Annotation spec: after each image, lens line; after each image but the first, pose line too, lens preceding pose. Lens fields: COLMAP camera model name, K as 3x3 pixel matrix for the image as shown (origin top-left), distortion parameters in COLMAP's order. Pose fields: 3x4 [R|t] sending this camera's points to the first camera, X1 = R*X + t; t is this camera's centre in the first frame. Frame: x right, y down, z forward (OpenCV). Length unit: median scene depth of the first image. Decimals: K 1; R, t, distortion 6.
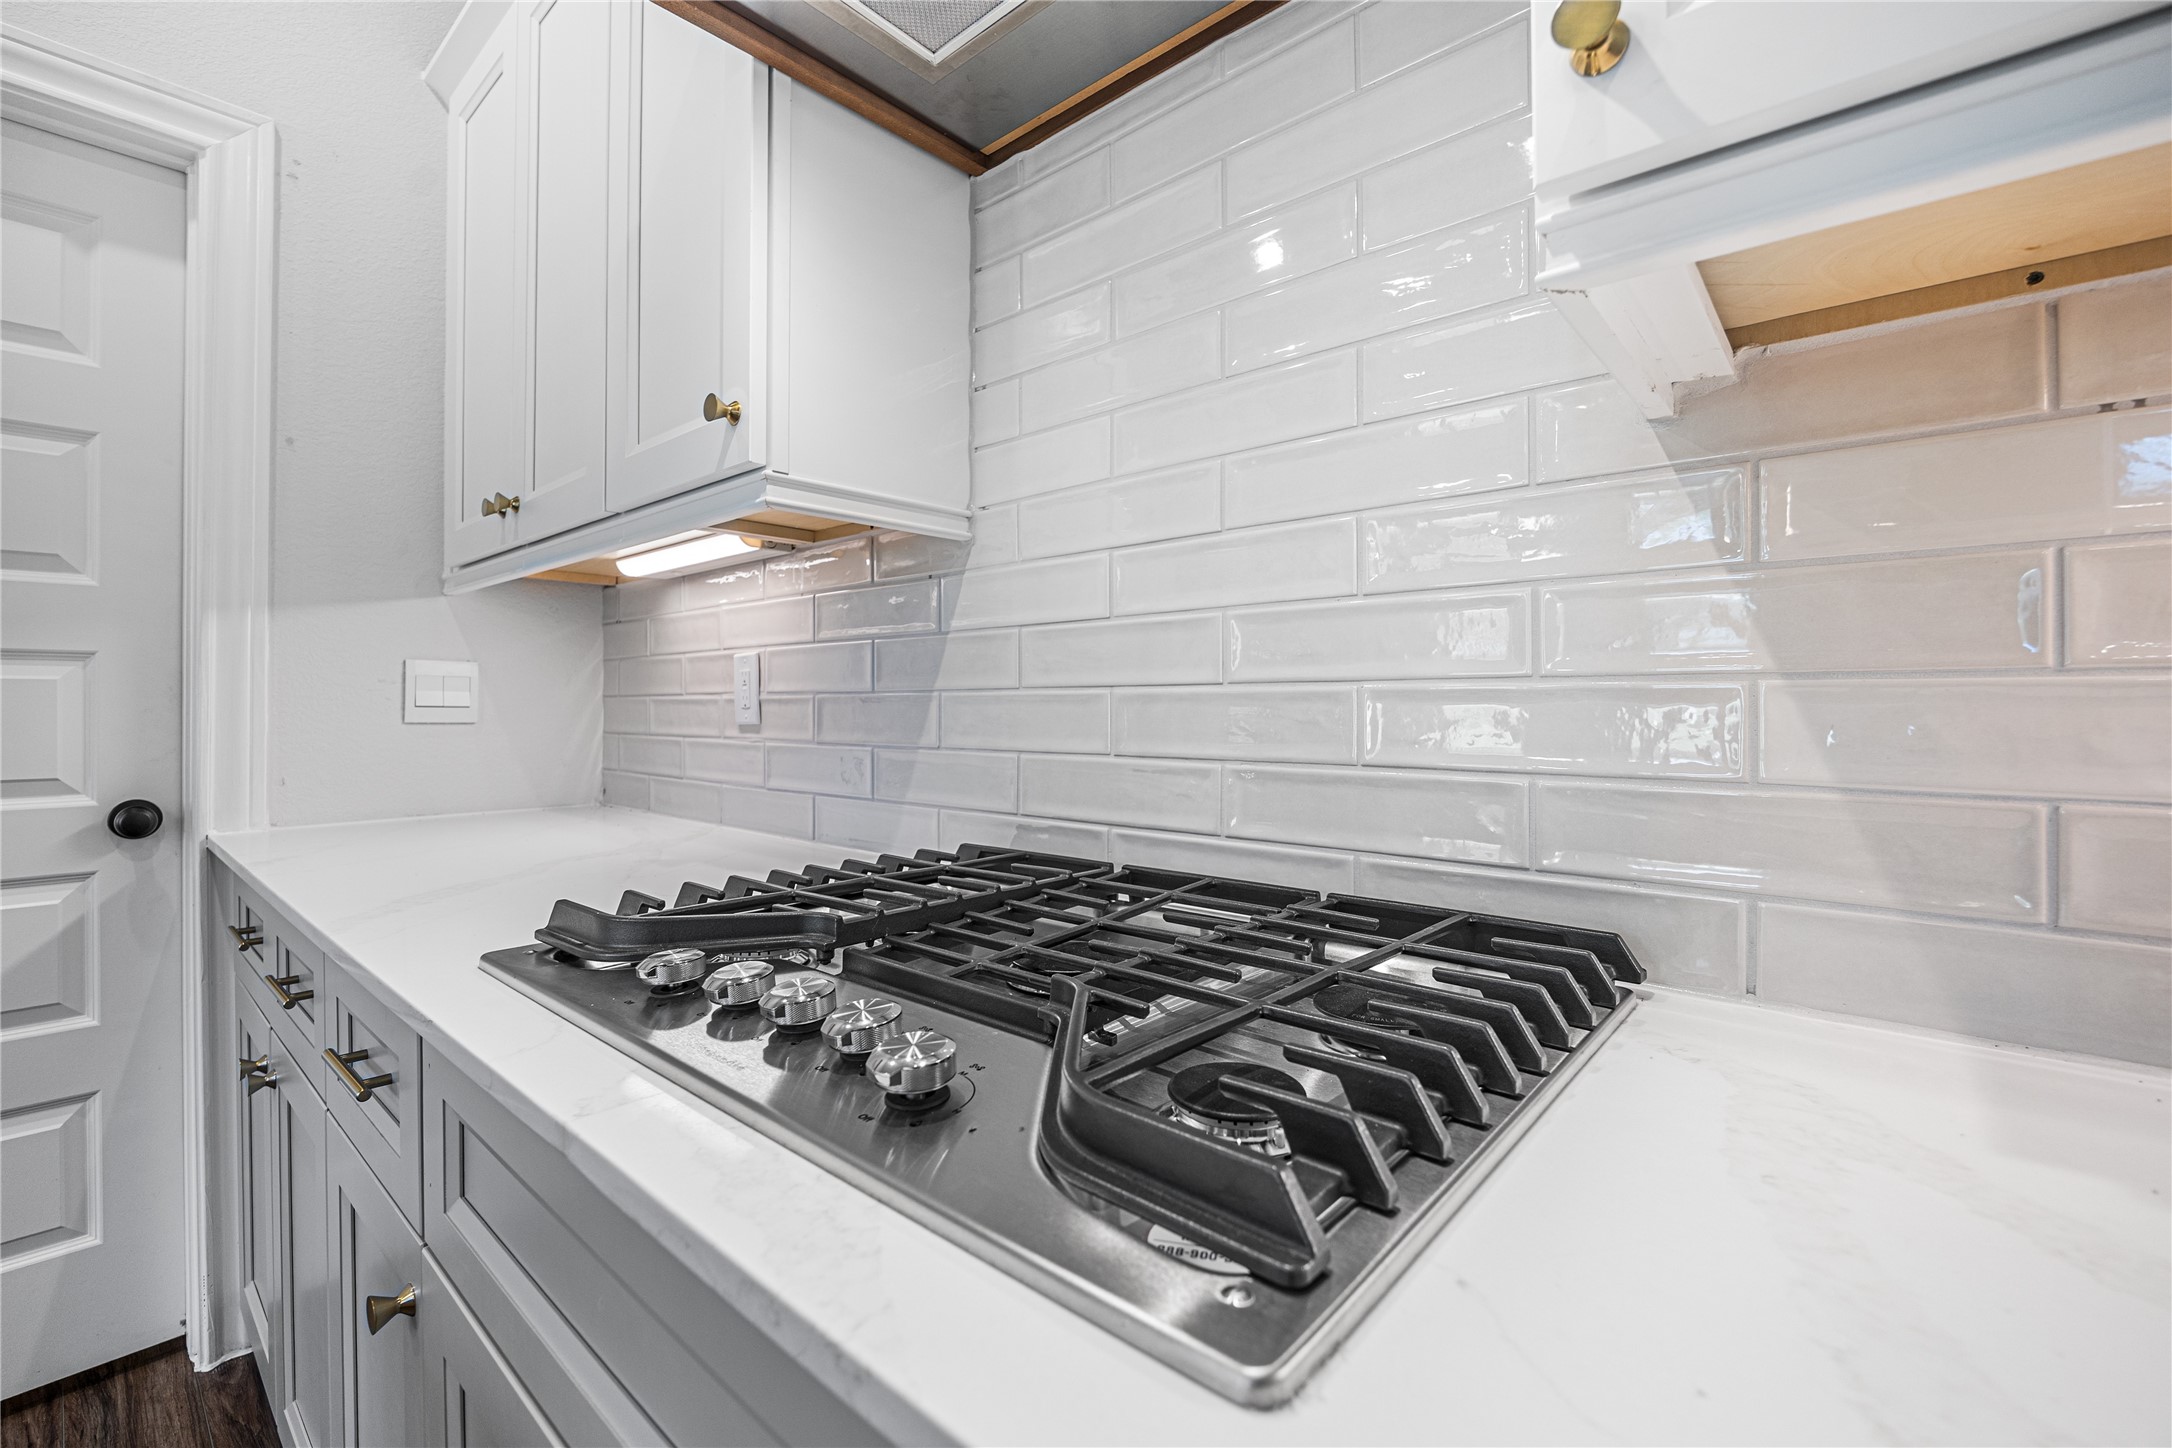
lens RADIAL K [[921.9, 0, 1080.6], [0, 921.9, 701.4], [0, 0, 1]] dist [-0.016788, 0.000200]
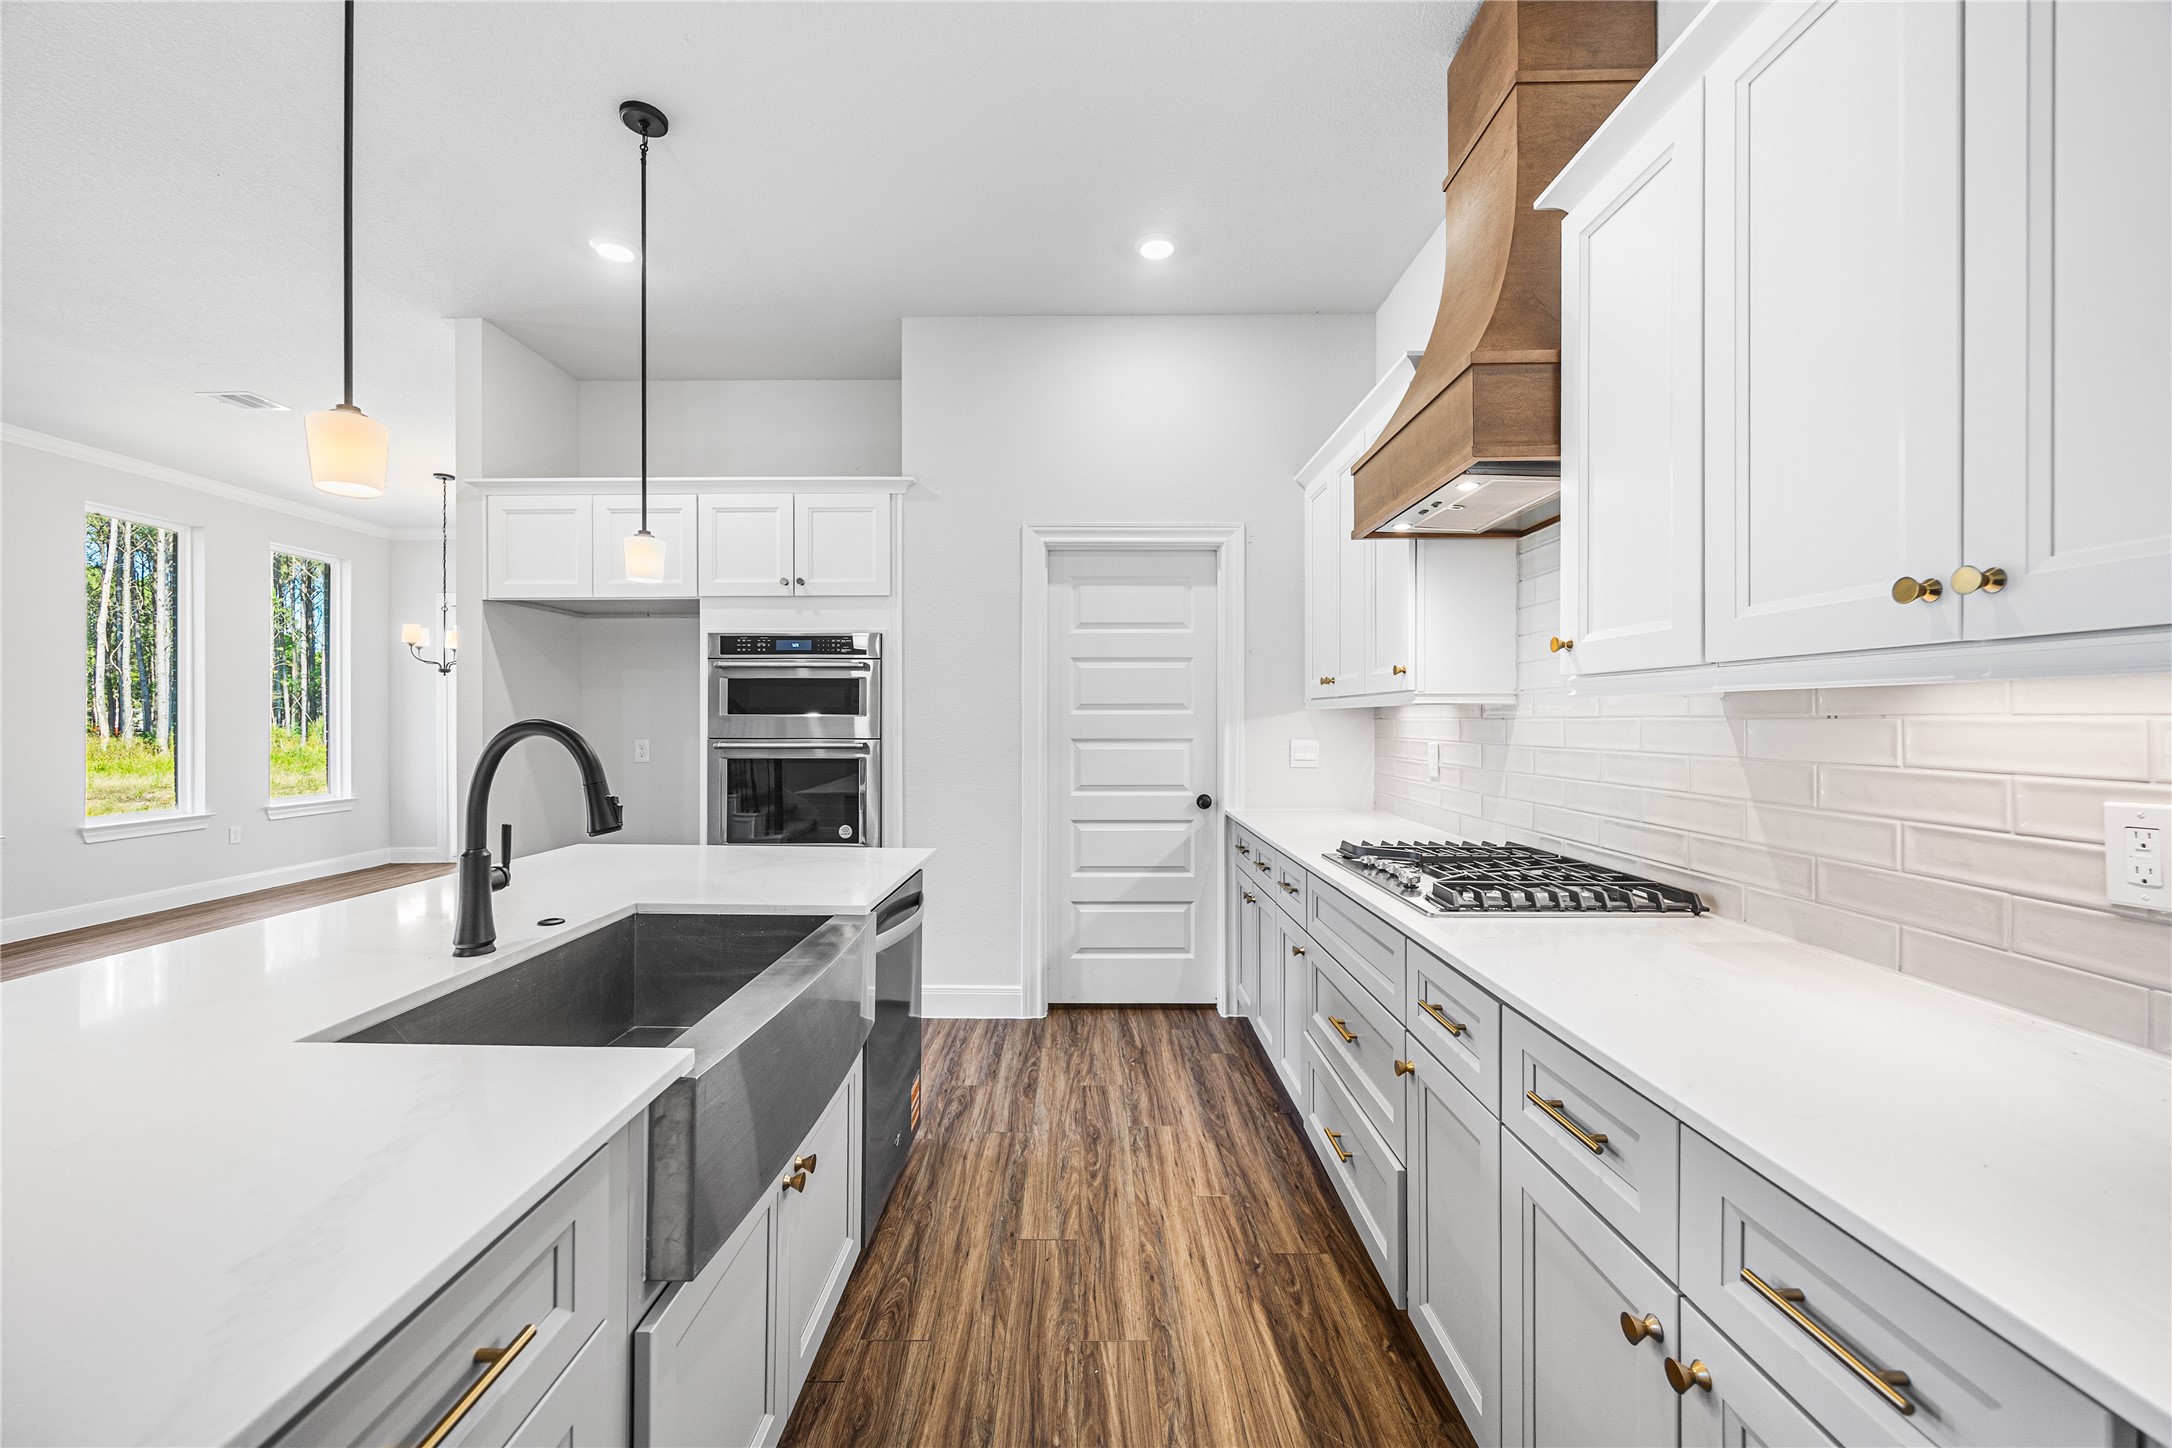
lens RADIAL K [[843.9, 0, 1080.6], [0, 843.9, 716.9], [0, 0, 1]] dist [0.000131, 0.000351]
pose [[0.658994, -0.000361, -0.752148, 0.596860], [0.003120, 0.999993, 0.002253, -0.128962], [0.752142, -0.003832, 0.658990, -0.934970]]
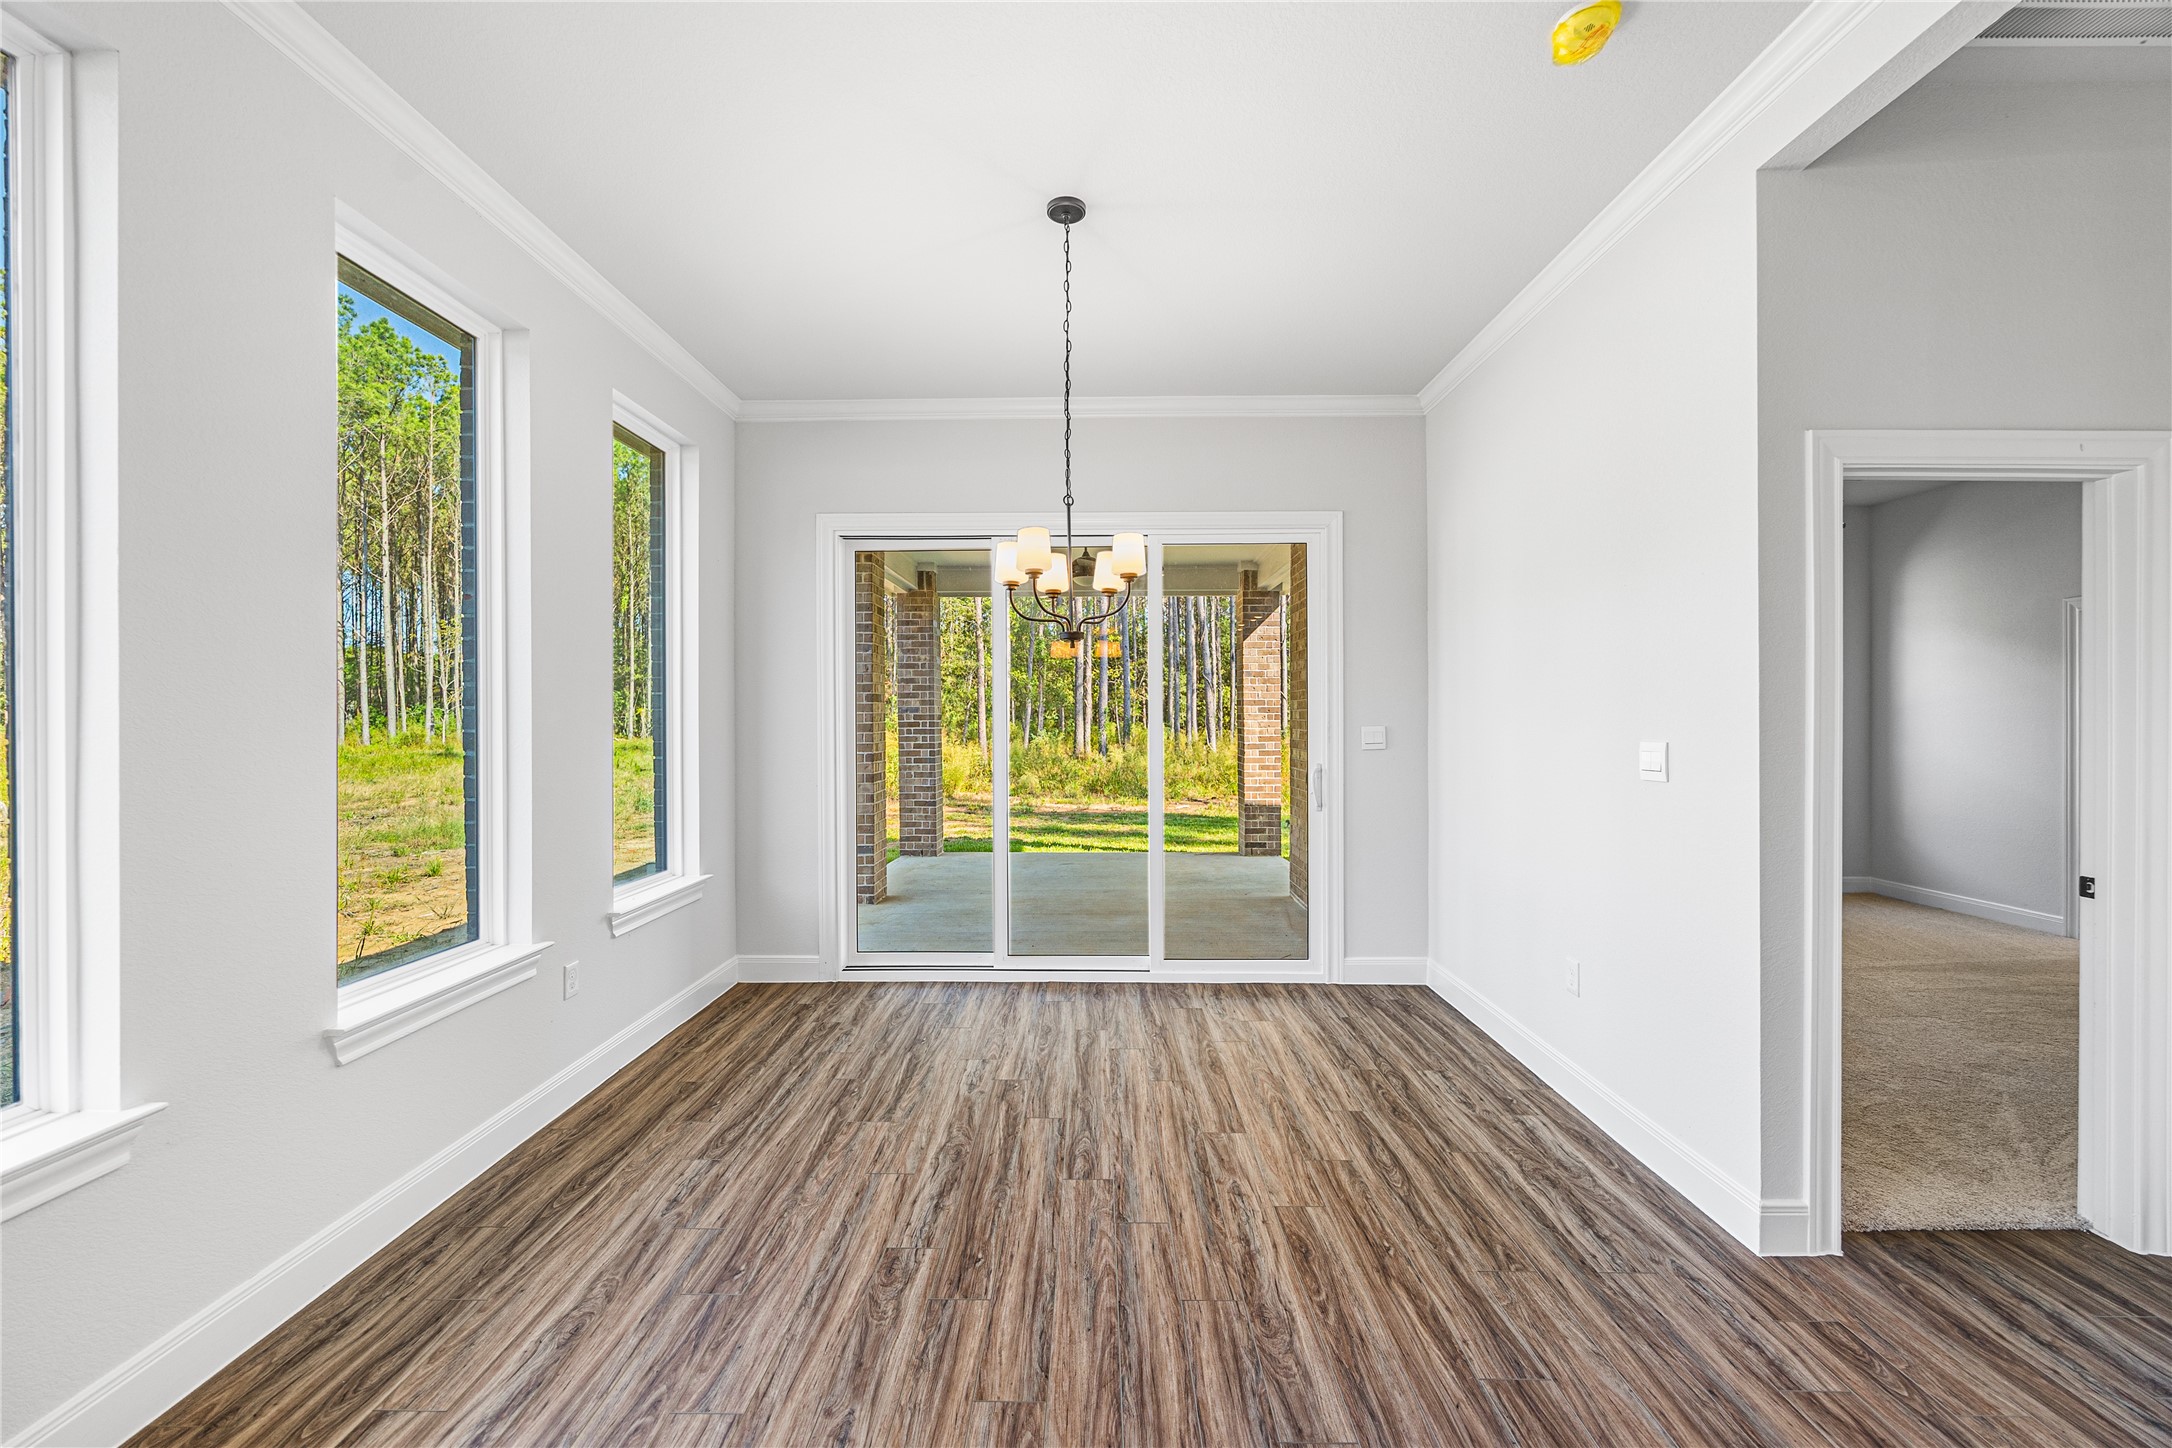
lens RADIAL K [[849.2, 0, 1080.5], [0, 849.2, 714.2], [0, 0, 1]] dist [-0.000173, -0.000385]
pose [[0.650038, 0.001813, -0.759899, -3.137082], [0.000926, 0.999995, 0.003179, -0.193353], [0.759901, -0.002770, 0.650033, -1.763660]]
